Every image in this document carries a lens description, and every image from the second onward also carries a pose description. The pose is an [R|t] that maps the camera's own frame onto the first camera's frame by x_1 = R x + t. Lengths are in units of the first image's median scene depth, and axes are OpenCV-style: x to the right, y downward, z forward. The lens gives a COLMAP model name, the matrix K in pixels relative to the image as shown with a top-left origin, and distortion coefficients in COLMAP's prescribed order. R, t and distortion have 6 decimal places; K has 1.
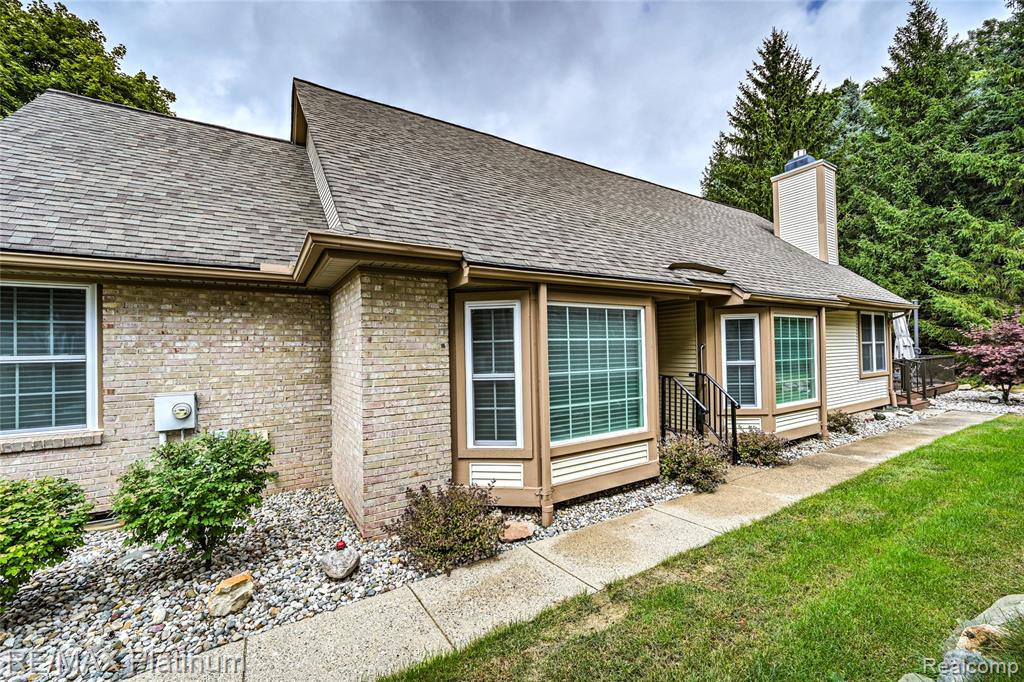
lens RADIAL K [[416.0, 0, 508.5], [0, 416.0, 341.3], [0, 0, 1]] dist [0.008311, 0.000106]
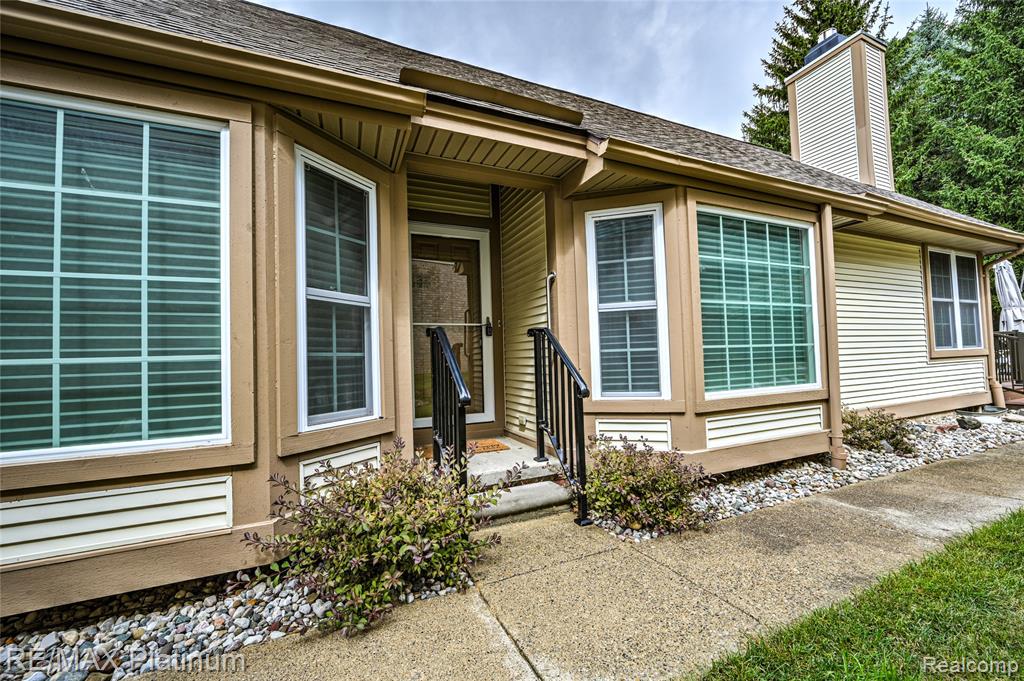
lens RADIAL K [[396.3, 0, 512.0], [0, 396.3, 340.8], [0, 0, 1]] dist [0.003925, 0.000271]
pose [[0.989550, -0.013062, -0.143596, 0.355528], [0.010671, 0.999791, -0.017410, 0.071786], [0.143793, 0.015696, 0.989483, 0.377668]]
